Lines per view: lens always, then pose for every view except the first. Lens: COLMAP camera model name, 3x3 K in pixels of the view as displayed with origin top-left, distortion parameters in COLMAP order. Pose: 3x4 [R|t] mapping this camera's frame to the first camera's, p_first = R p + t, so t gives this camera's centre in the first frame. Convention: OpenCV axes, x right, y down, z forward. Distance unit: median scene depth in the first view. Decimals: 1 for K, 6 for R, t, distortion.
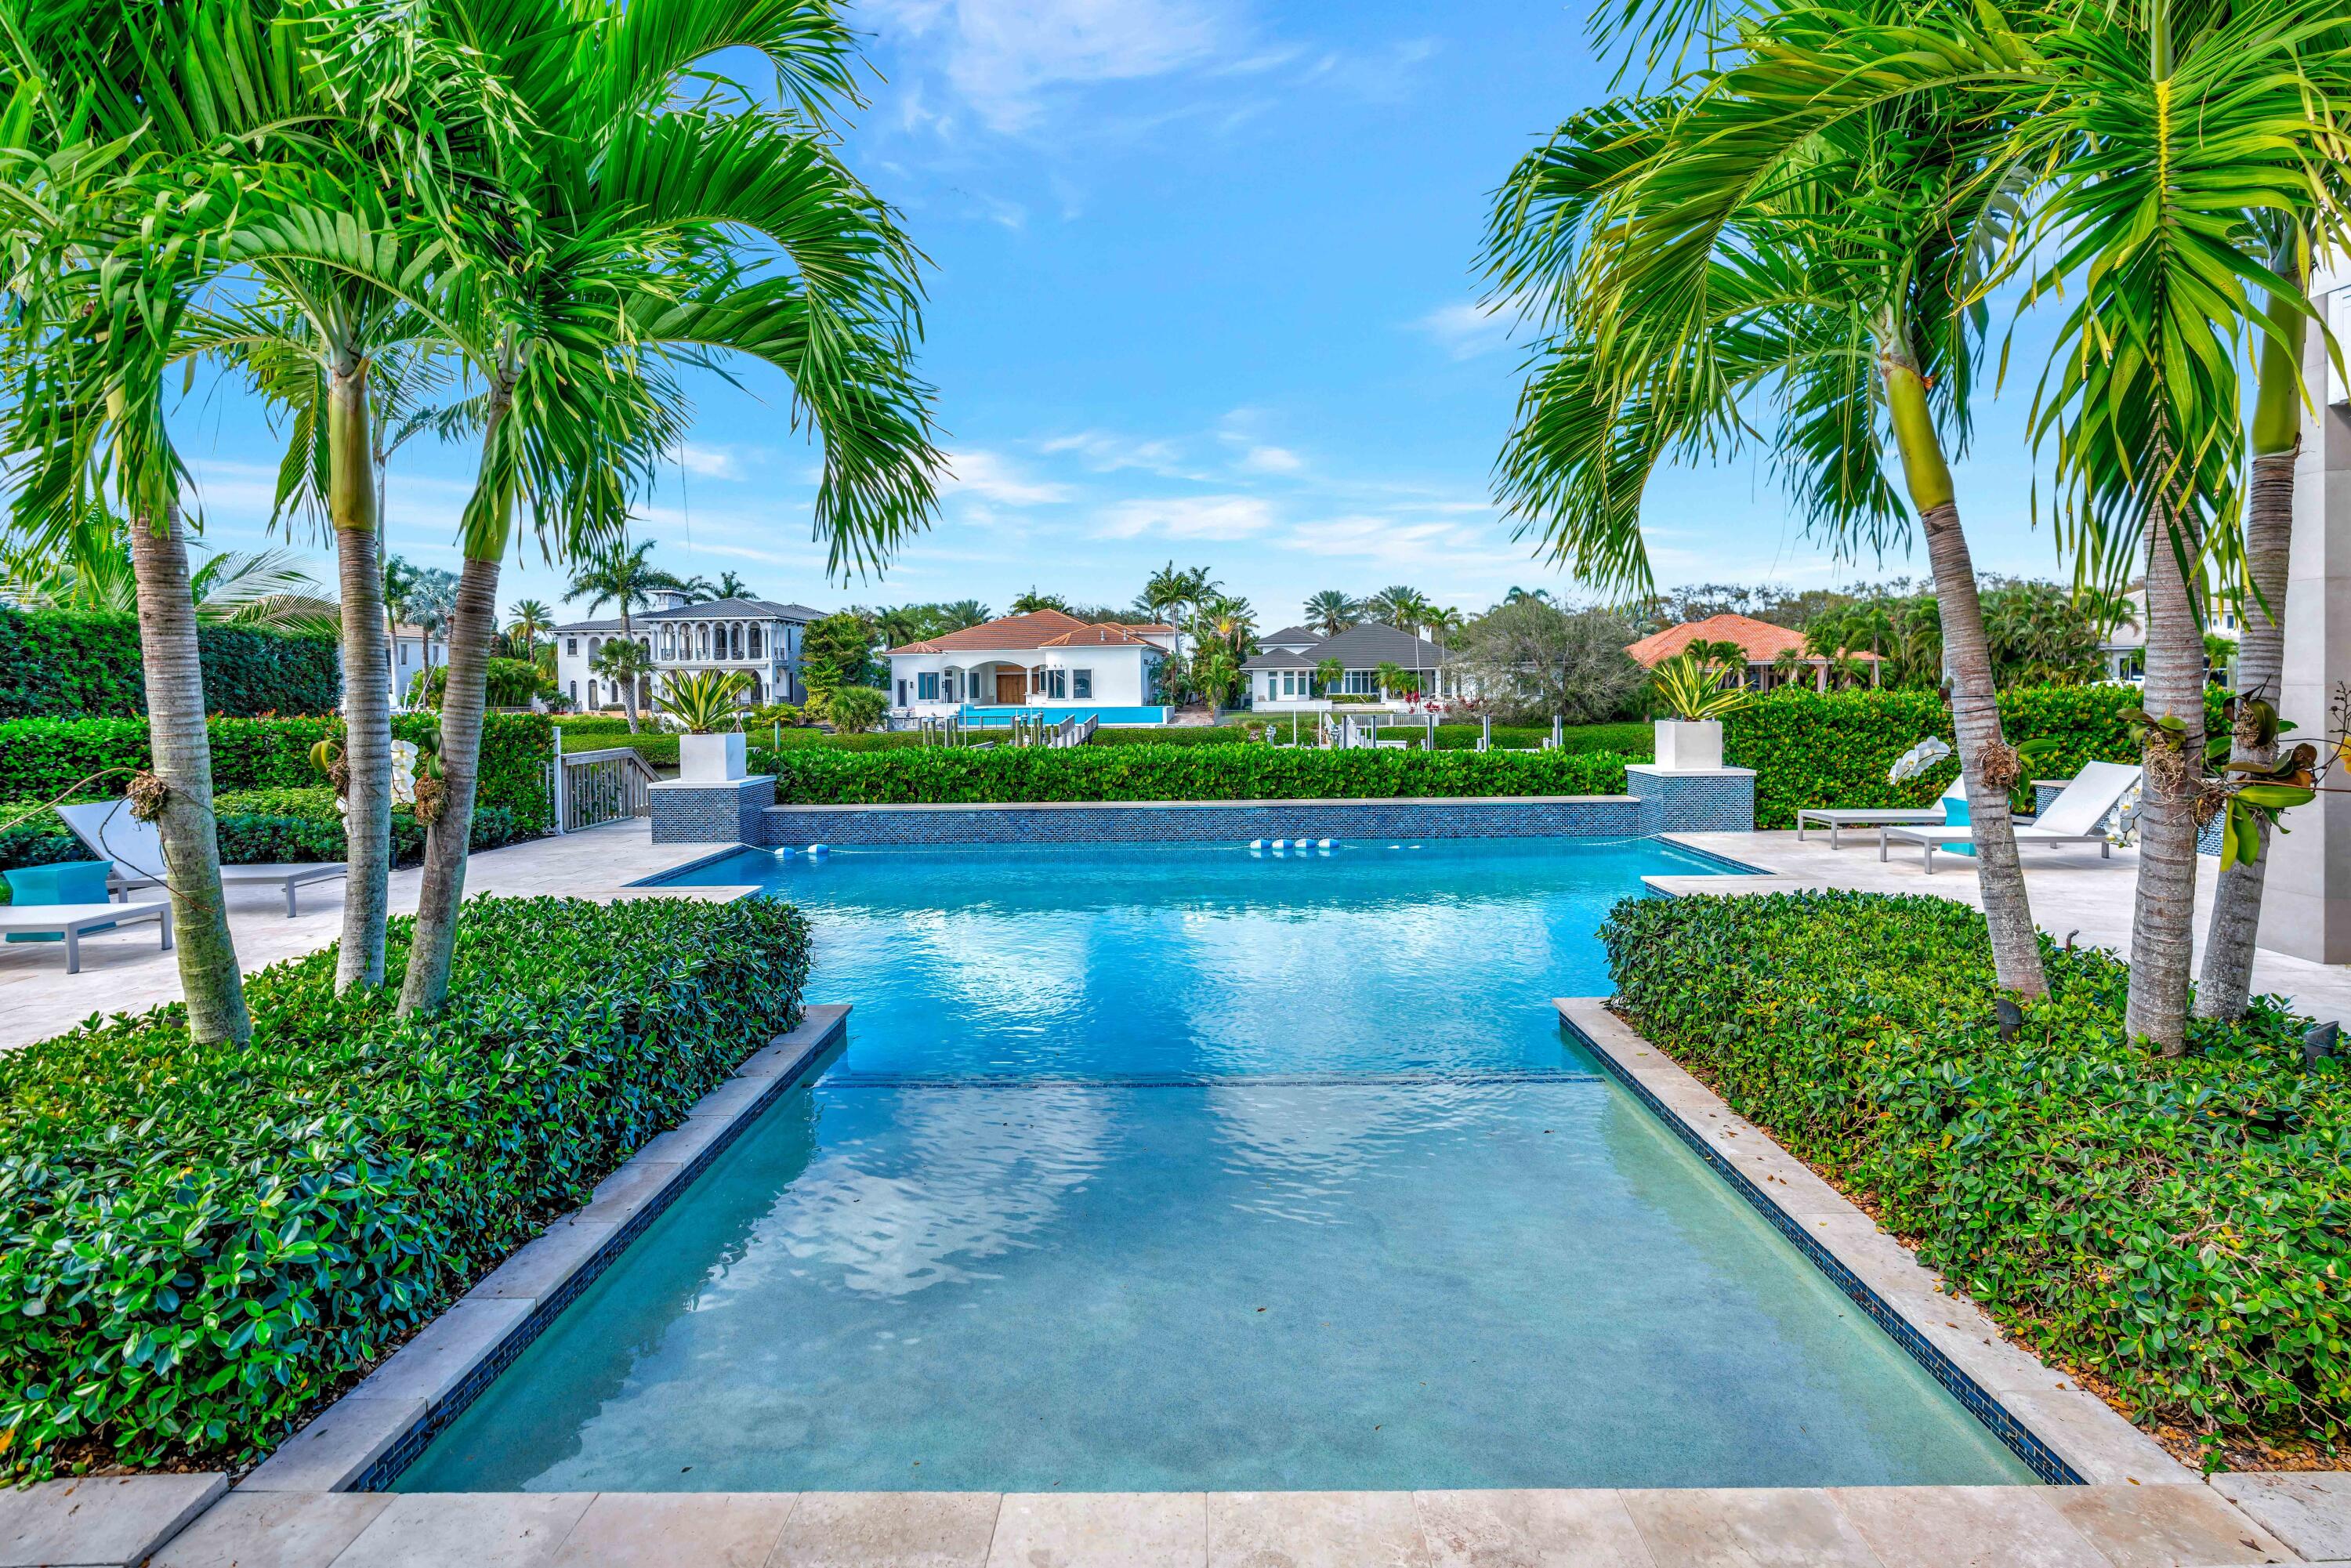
lens RADIAL K [[1058.4, 0, 1176.7], [0, 1058.4, 741.4], [0, 0, 1]] dist [-0.011797, 0.006154]
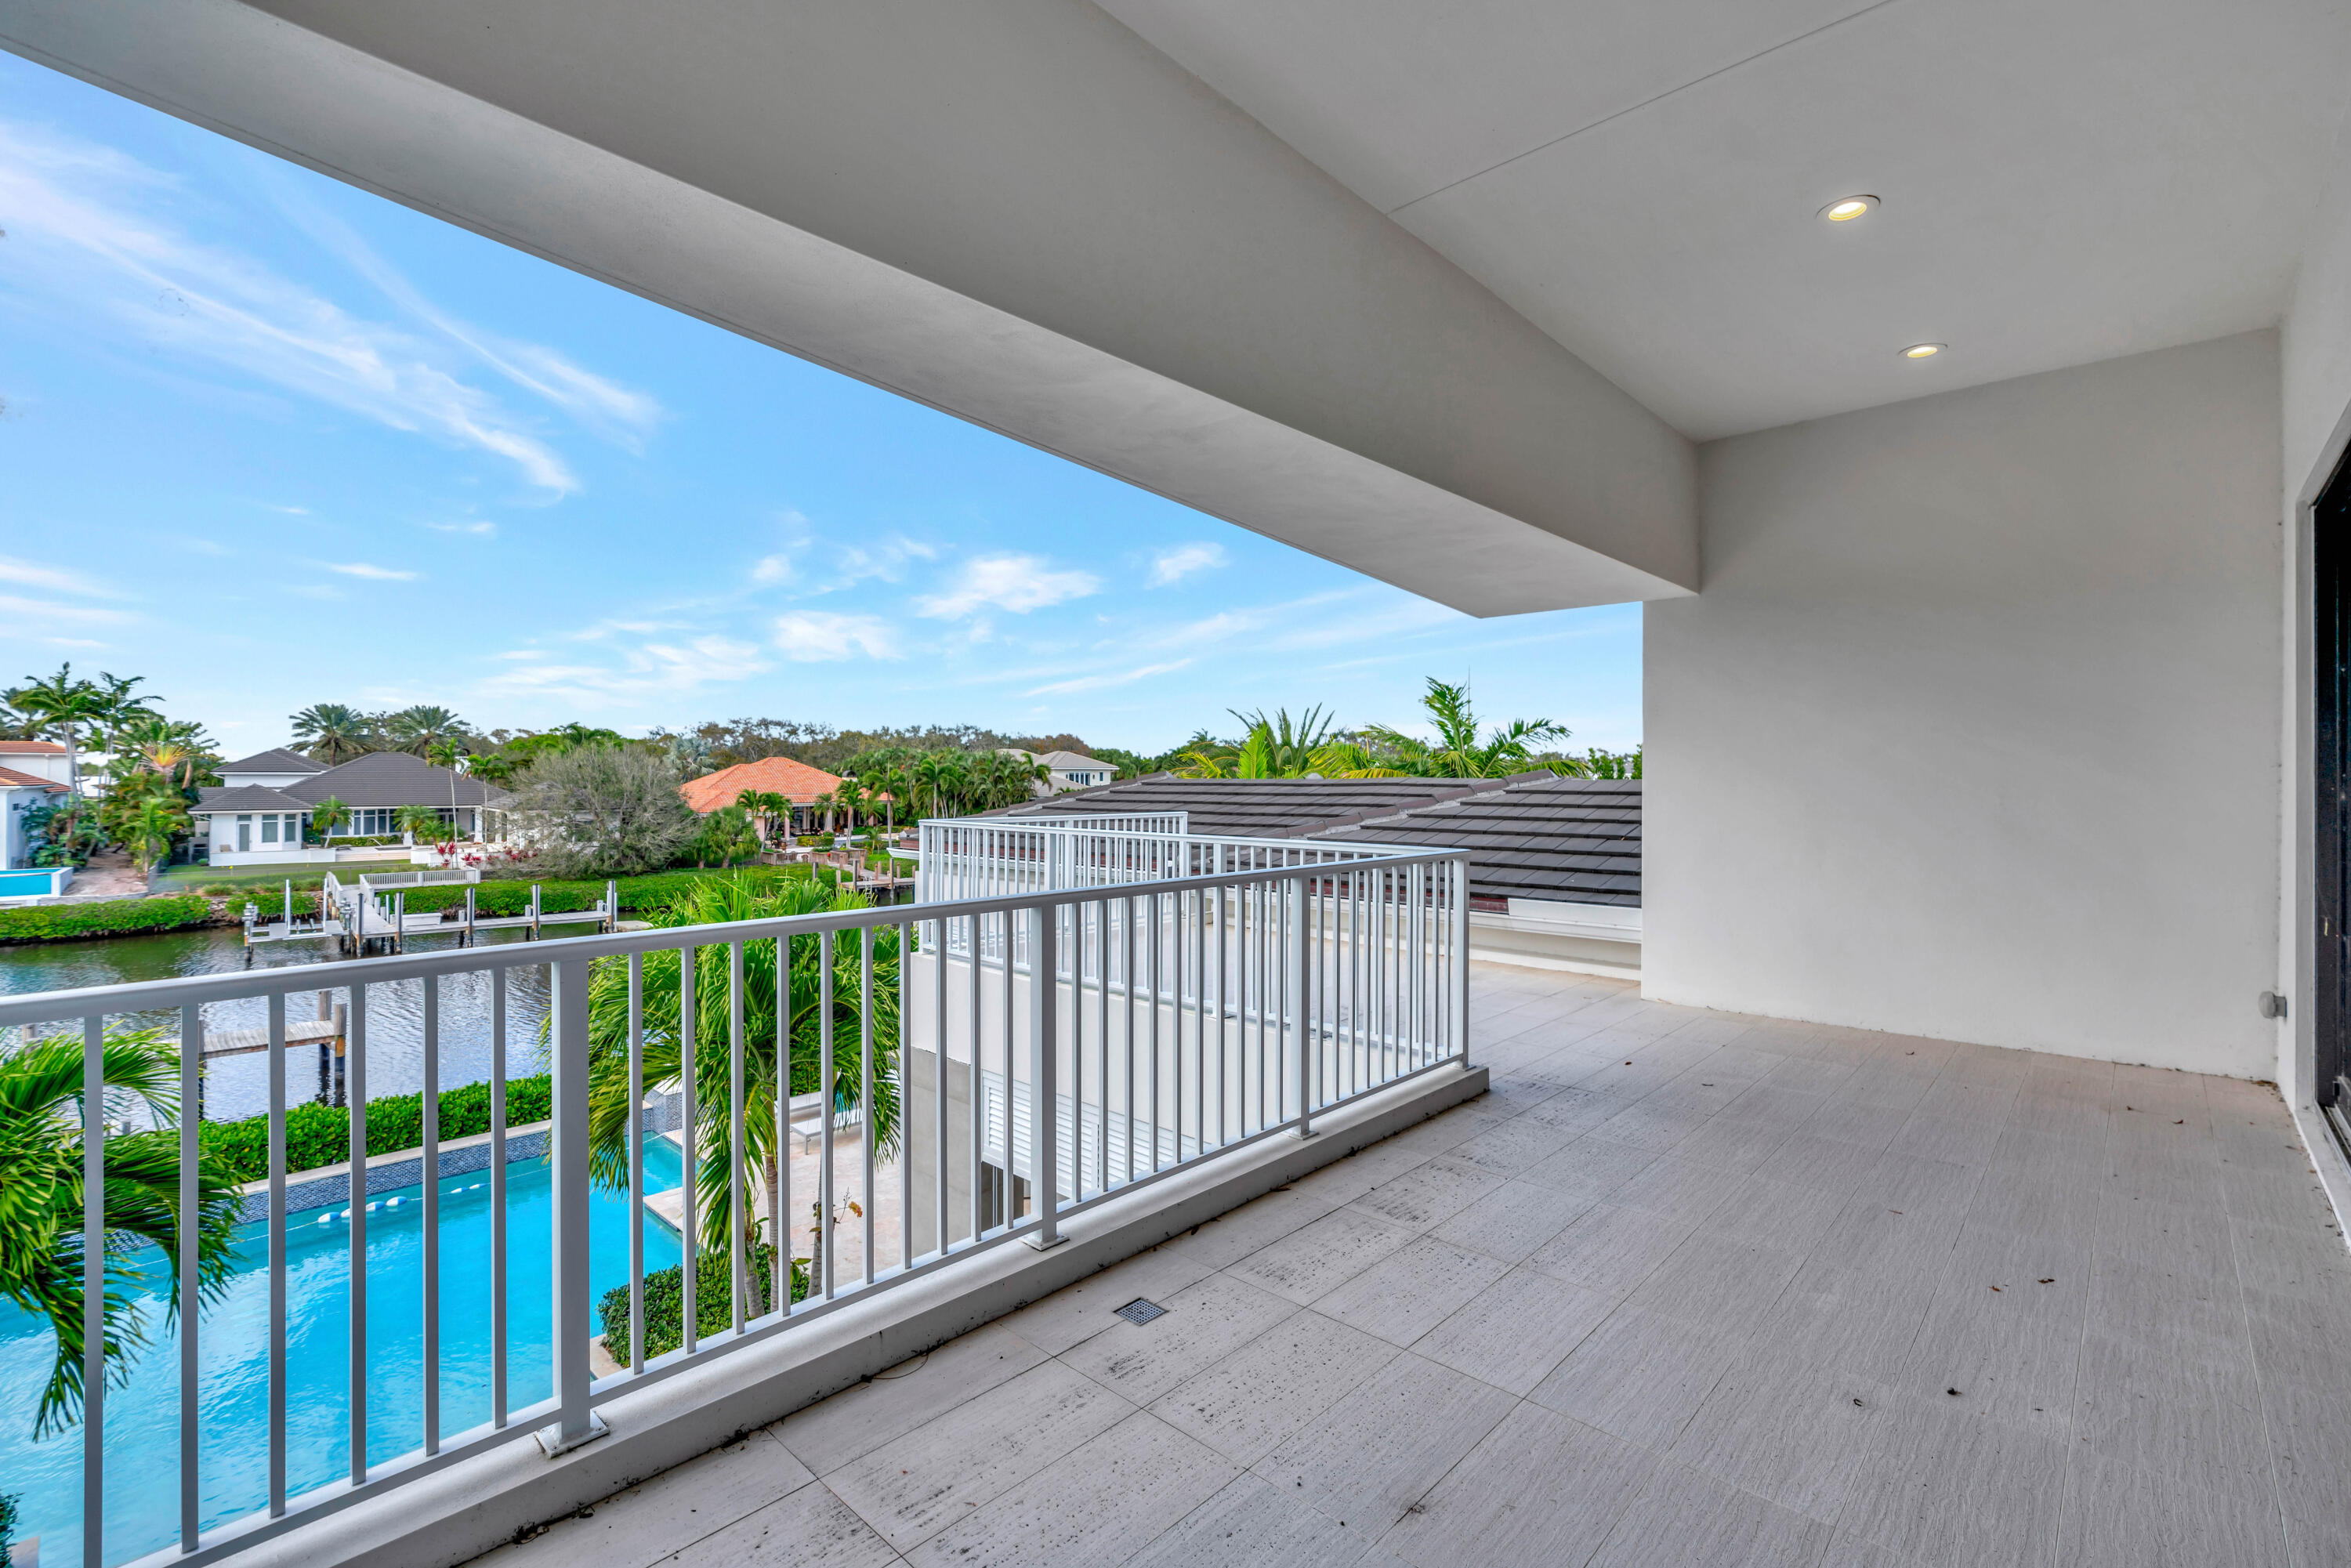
lens RADIAL K [[1058.4, 0, 1175.1], [0, 1058.4, 774.2], [0, 0, 1]] dist [-0.011797, 0.006154]
pose [[0.676199, 0.017468, 0.736512, -0.023422], [0.021841, 0.998804, -0.043742, -0.048098], [-0.736395, 0.045665, 0.675009, -0.081018]]
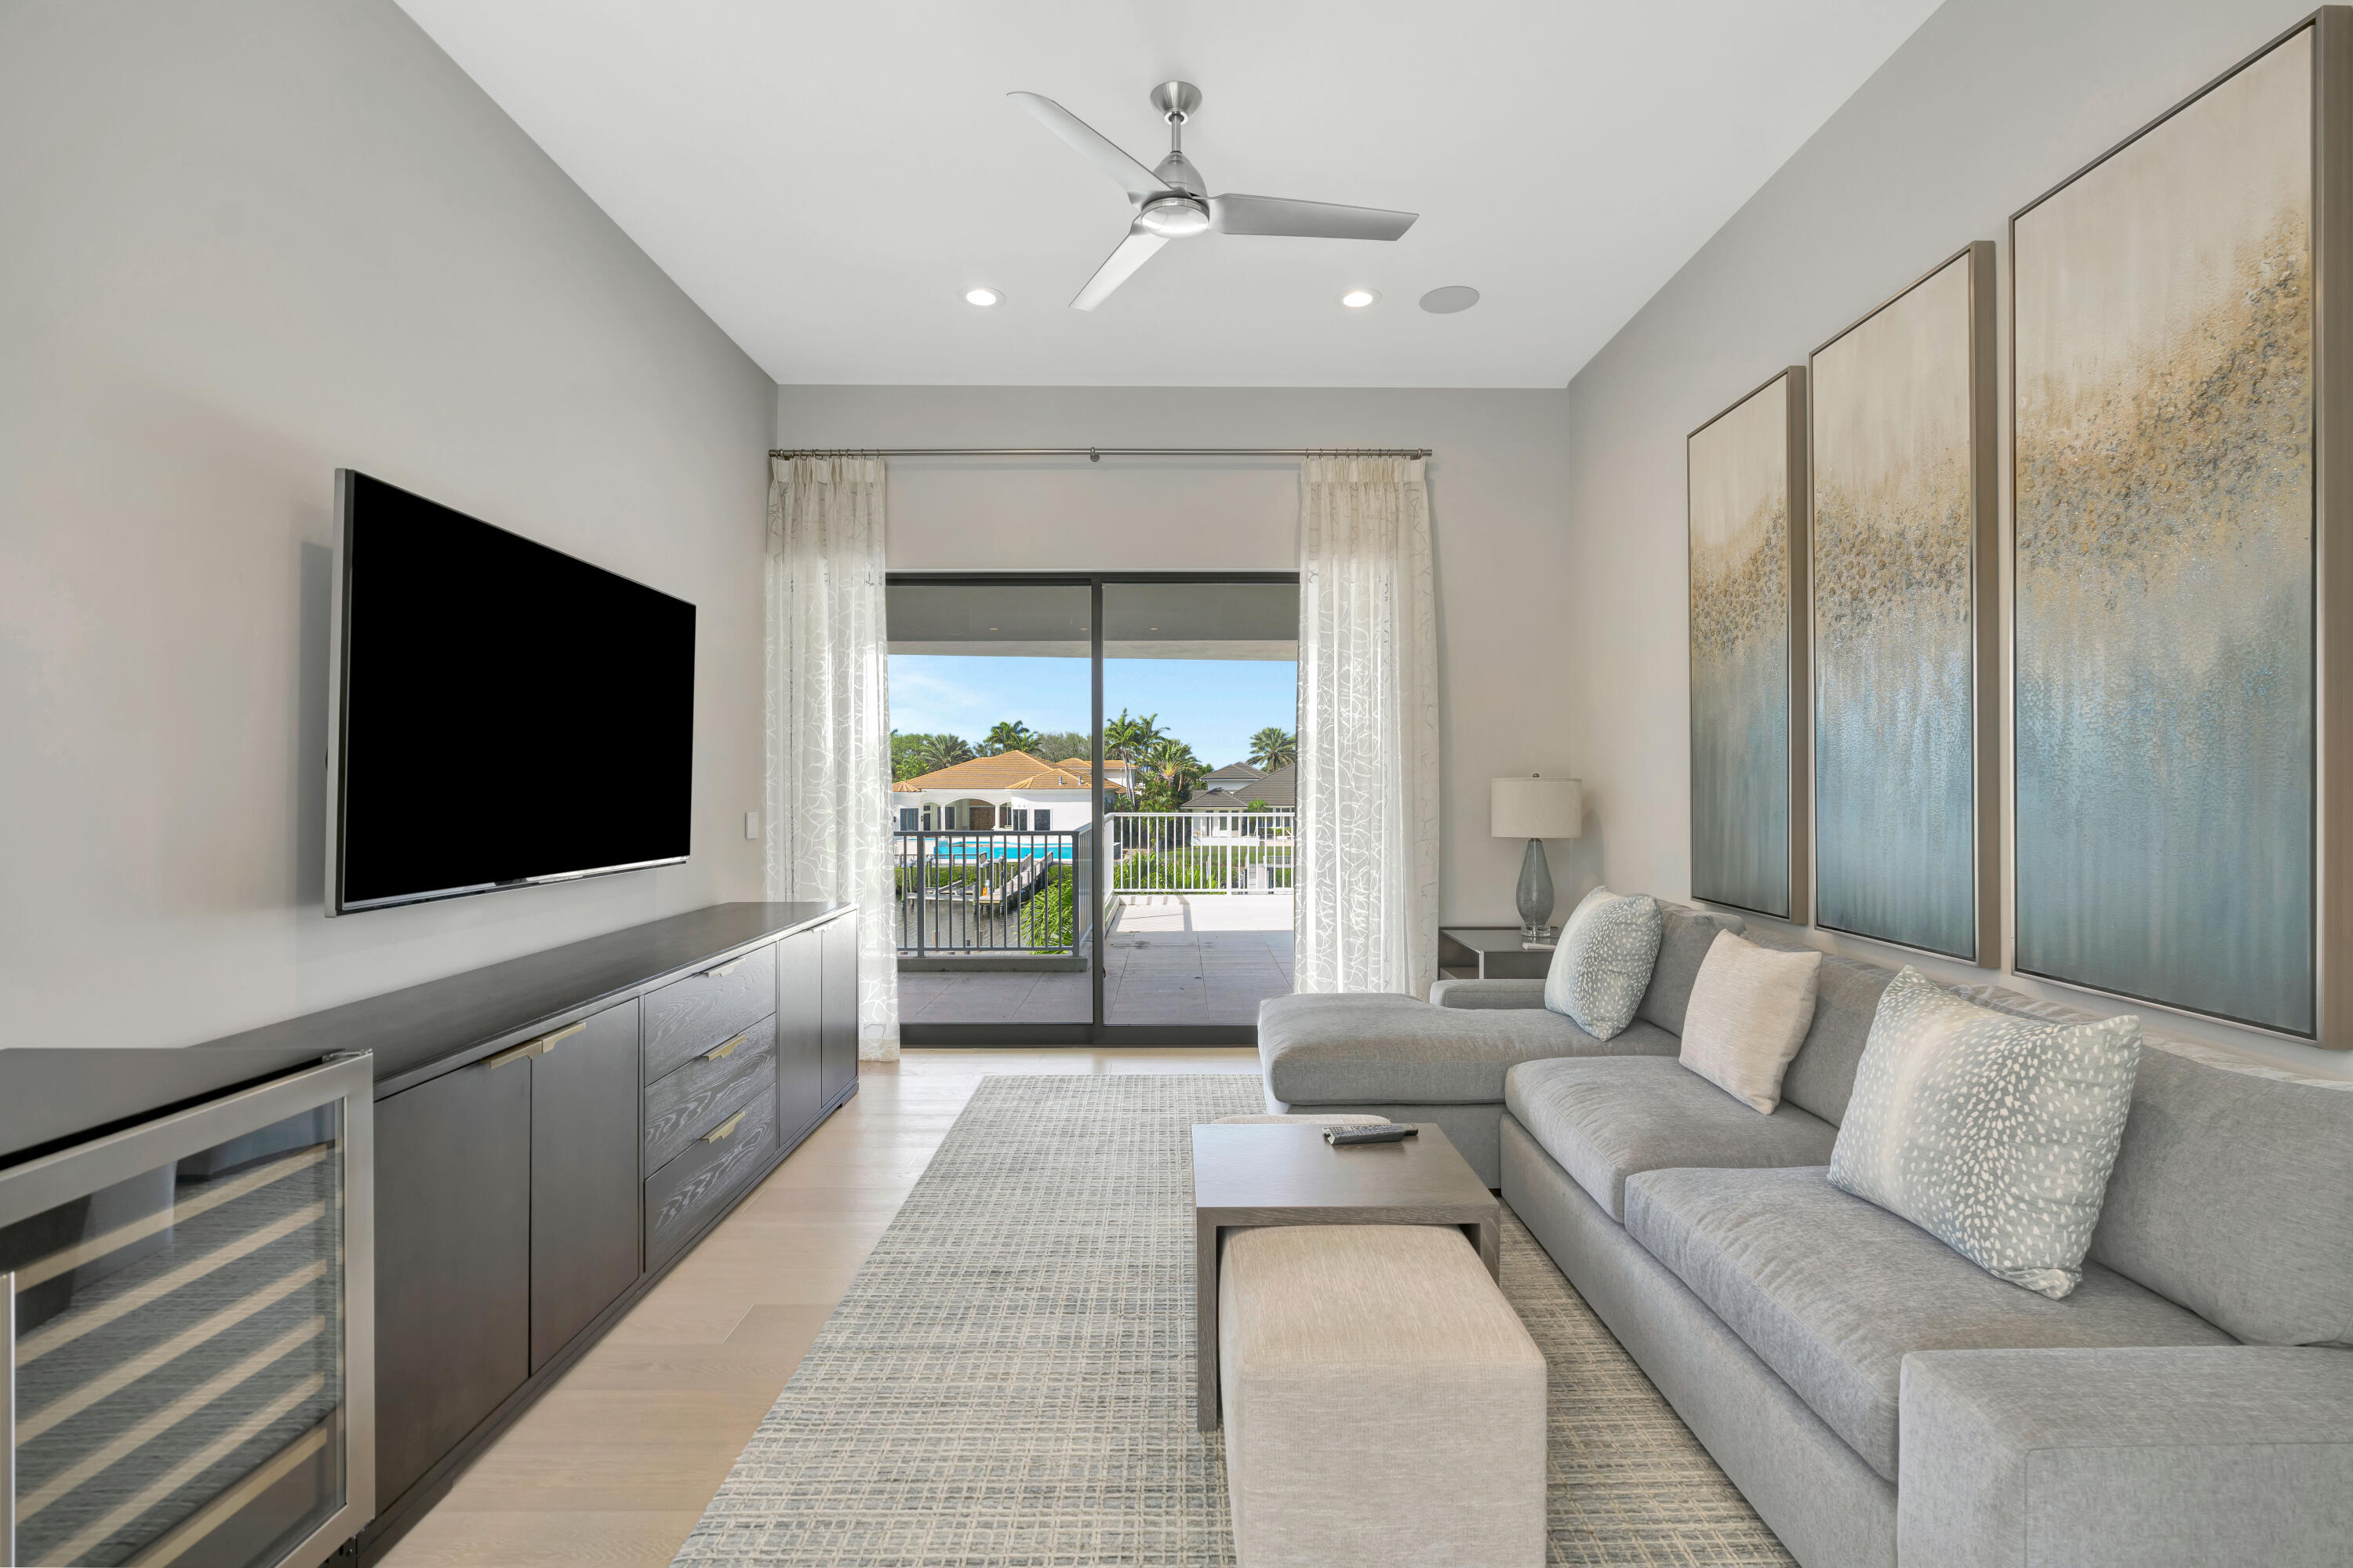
lens RADIAL K [[1059.4, 0, 1189.8], [0, 1059.4, 783.7], [0, 0, 1]] dist [-0.011797, 0.006154]
pose [[0.999573, 0.014043, 0.025642, 0.040559], [-0.012930, 0.998989, -0.043053, -0.046871], [-0.026221, 0.042703, 0.998744, -0.160219]]
